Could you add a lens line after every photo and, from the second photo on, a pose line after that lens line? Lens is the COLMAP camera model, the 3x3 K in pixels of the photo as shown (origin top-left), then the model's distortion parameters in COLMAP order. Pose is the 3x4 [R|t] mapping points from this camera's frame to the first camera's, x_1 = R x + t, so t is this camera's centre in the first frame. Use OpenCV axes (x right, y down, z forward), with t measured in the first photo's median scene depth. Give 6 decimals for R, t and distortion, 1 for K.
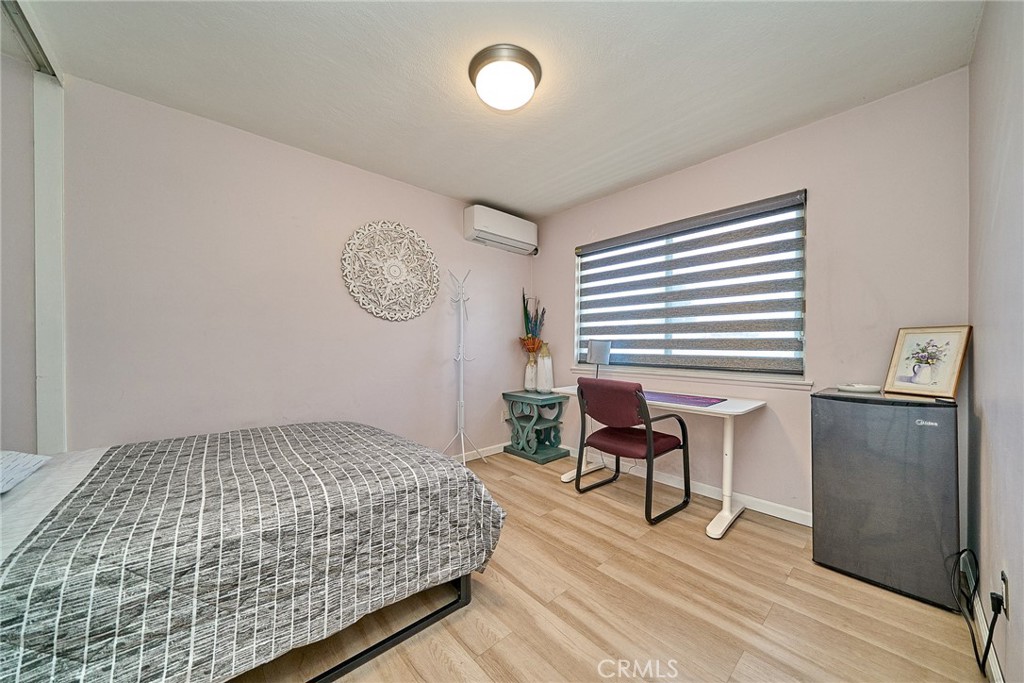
lens RADIAL K [[354.2, 0, 511.1], [0, 354.2, 345.5], [0, 0, 1]] dist [0.000283, -0.000252]
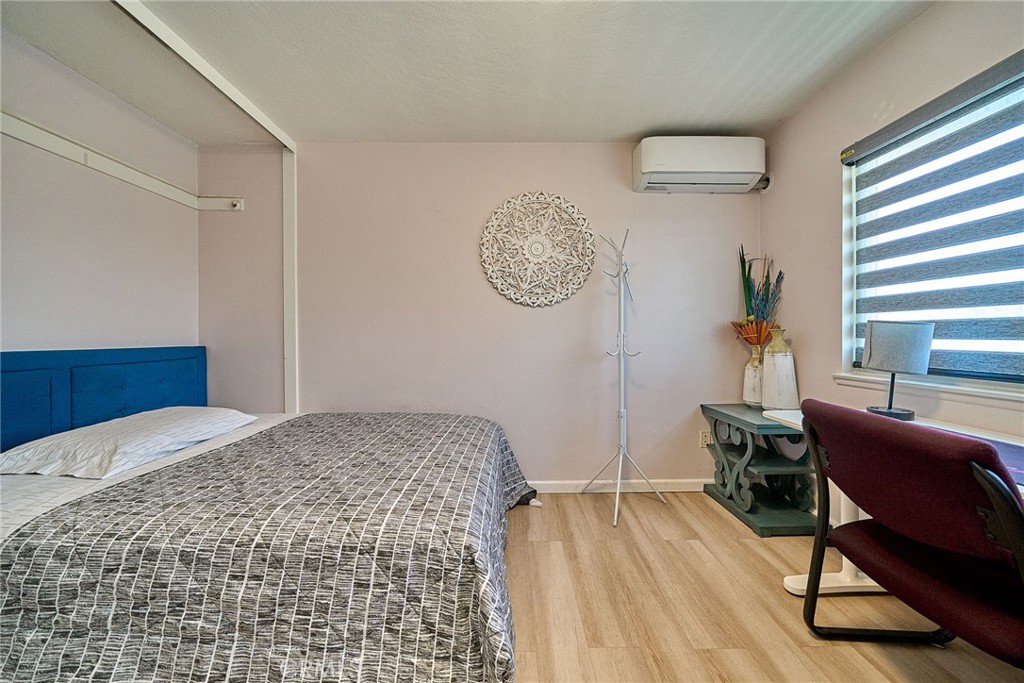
lens RADIAL K [[345.3, 0, 511.7], [0, 345.3, 333.3], [0, 0, 1]] dist [-0.001824, 0.000250]
pose [[0.751516, -0.009469, -0.659646, 0.184661], [0.006629, 0.999955, -0.006802, 0.000847], [0.659681, 0.000739, 0.751545, 0.347261]]
